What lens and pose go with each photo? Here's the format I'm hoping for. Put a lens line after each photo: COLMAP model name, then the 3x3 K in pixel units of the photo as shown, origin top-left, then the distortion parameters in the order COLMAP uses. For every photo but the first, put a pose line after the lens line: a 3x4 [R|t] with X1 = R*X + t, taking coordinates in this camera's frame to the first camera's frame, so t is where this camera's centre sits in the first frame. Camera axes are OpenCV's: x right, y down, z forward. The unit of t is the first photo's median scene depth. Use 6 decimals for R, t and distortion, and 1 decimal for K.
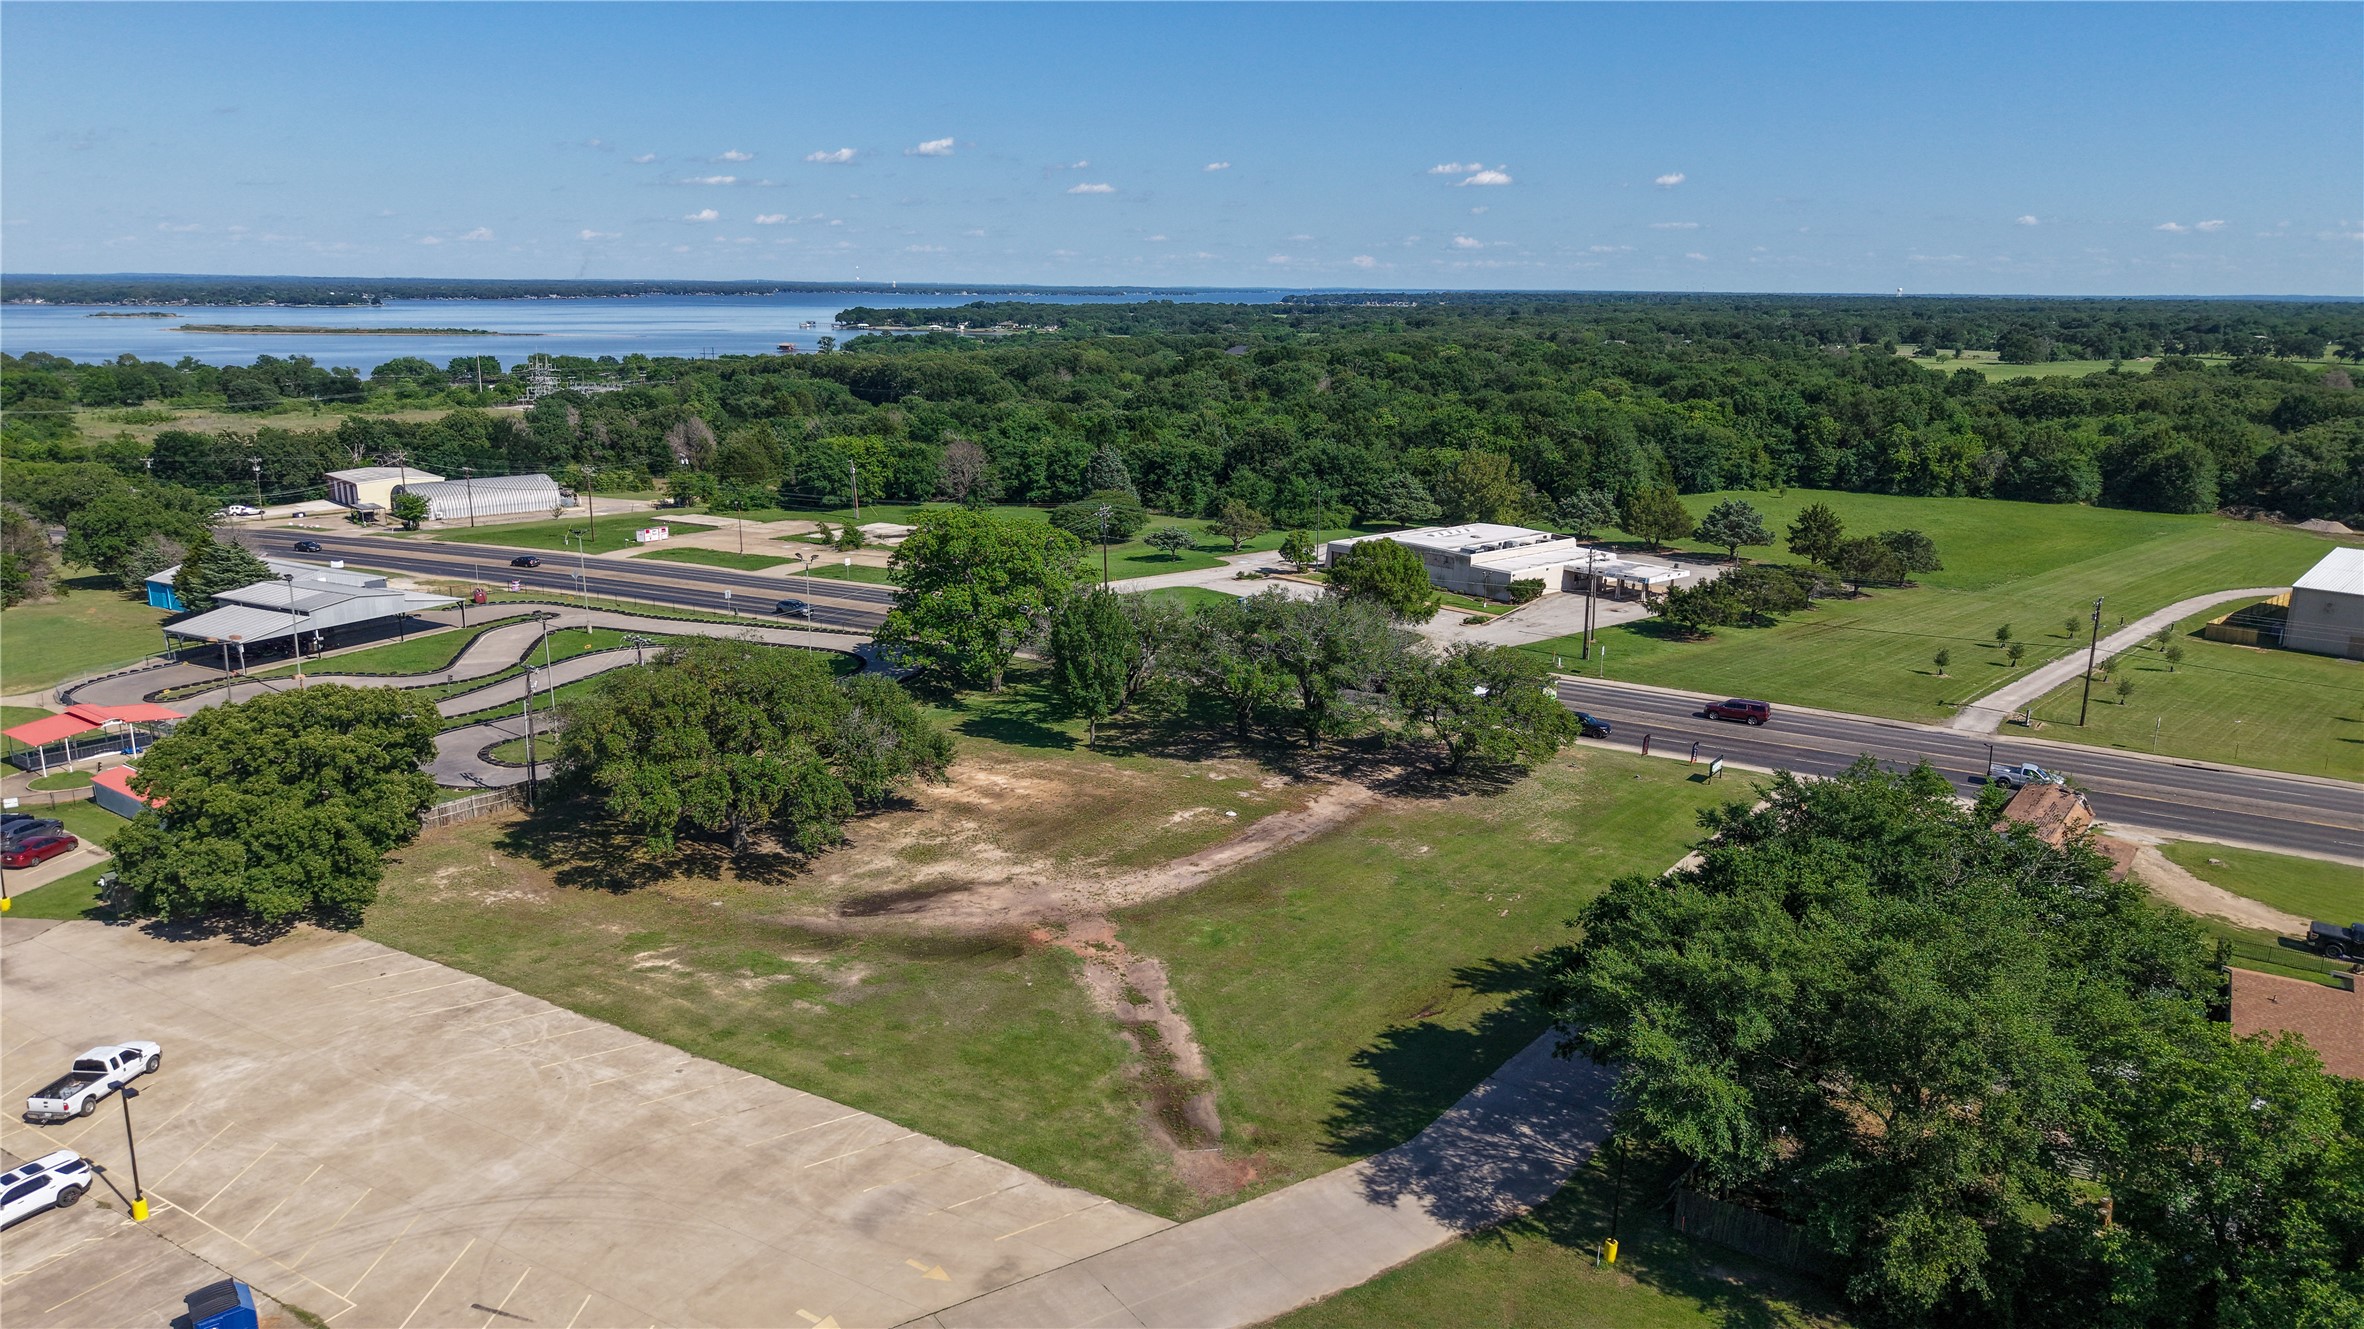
lens RADIAL K [[1592.1, 0, 1182.0], [0, 1592.1, 664.5], [0, 0, 1]] dist [0.038602, -0.114936]
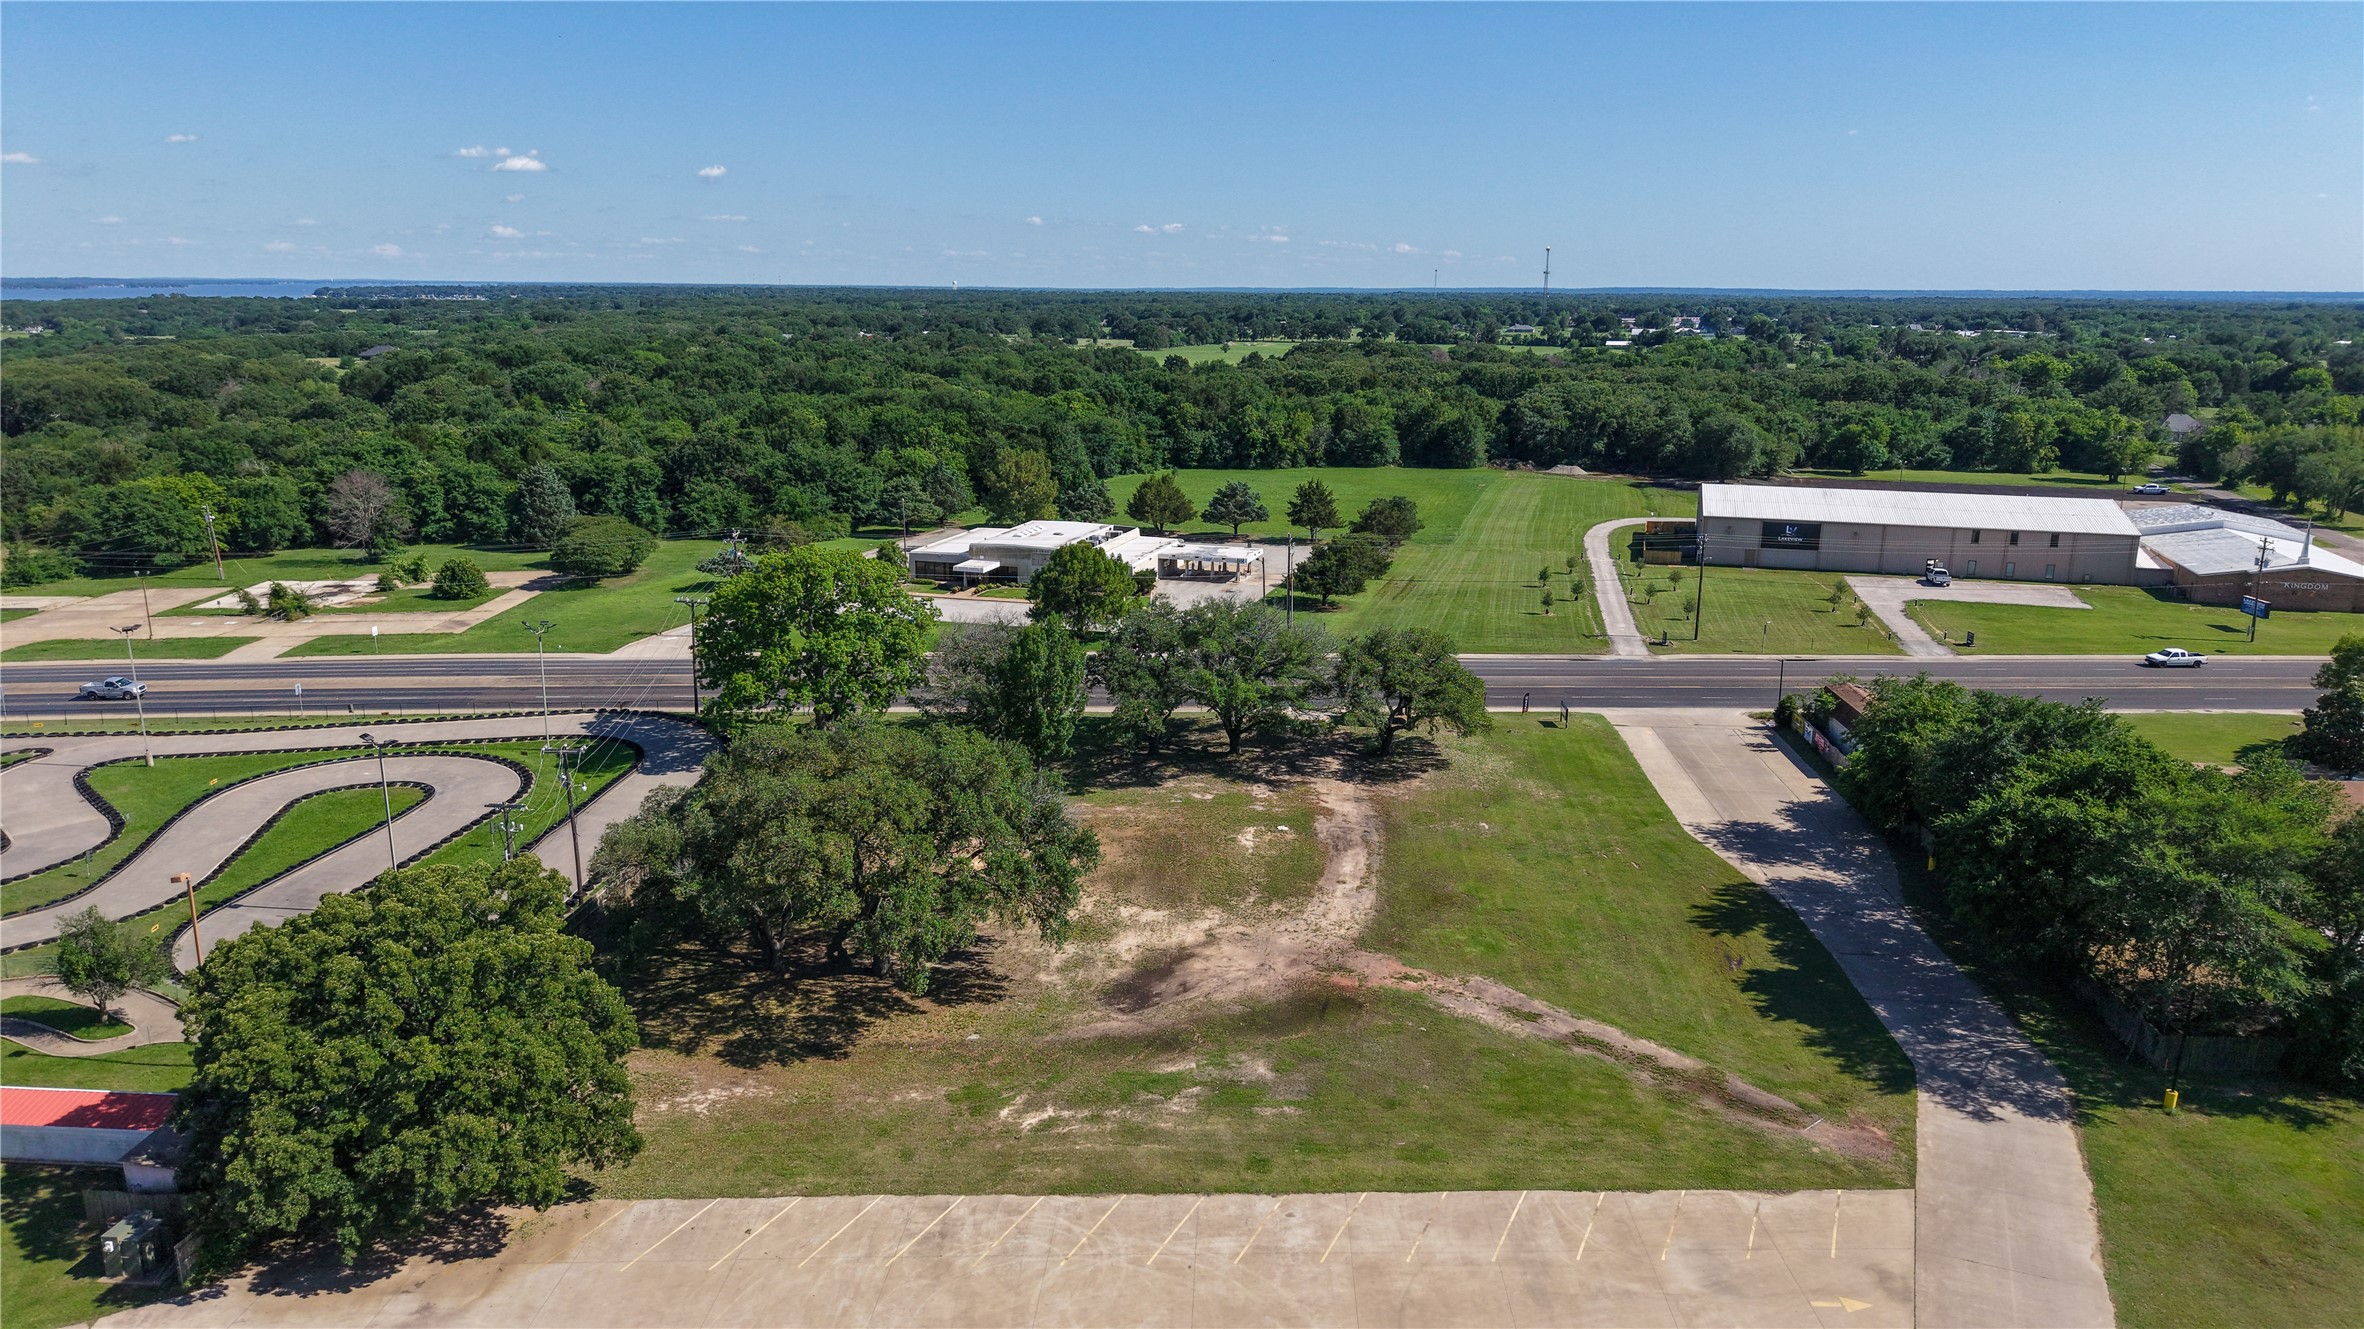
lens RADIAL K [[1578.0, 0, 1182.0], [0, 1578.0, 664.5], [0, 0, 1]] dist [0.036491, -0.054730]
pose [[0.842323, -0.125419, 0.524177, -0.216450], [0.122306, 0.991656, 0.040733, -0.022116], [-0.524912, 0.029800, 0.850635, 0.084334]]
